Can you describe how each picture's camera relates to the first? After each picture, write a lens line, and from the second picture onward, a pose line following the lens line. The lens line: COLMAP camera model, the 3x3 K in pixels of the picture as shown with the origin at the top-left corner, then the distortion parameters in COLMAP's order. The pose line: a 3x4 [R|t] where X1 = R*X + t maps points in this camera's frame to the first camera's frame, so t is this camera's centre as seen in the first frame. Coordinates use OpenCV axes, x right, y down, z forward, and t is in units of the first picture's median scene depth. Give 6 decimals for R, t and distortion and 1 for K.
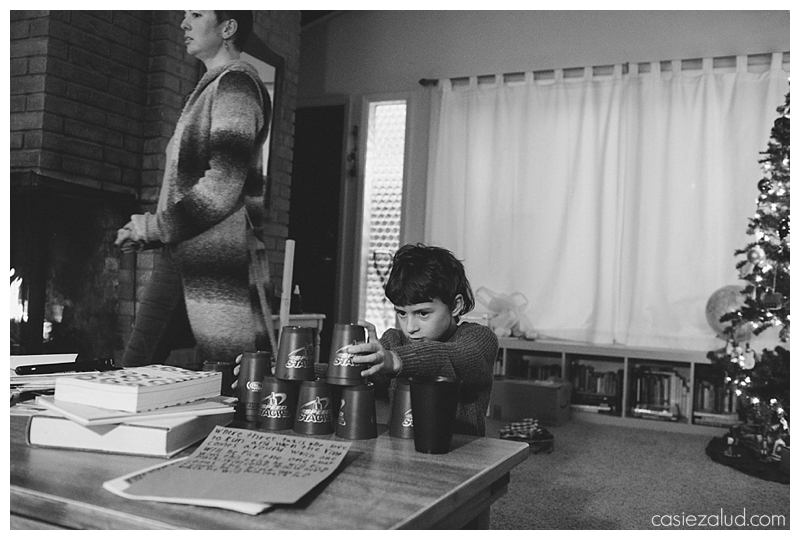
lens RADIAL K [[762.6, 0, 400.0], [0, 762.6, 270.0], [0, 0, 1]] dist [0.002270, 0.003119]
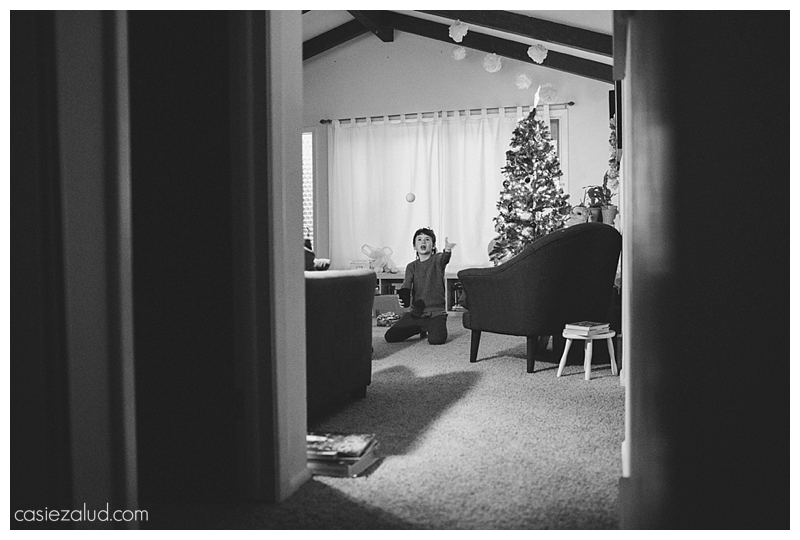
lens RADIAL K [[762.6, 0, 400.0], [0, 762.6, 270.0], [0, 0, 1]] dist [0.002270, 0.003119]
pose [[0.986981, -0.063282, 0.147864, -0.071484], [0.055475, 0.996869, 0.056348, -0.013139], [-0.150967, -0.047411, 0.987401, -0.696592]]
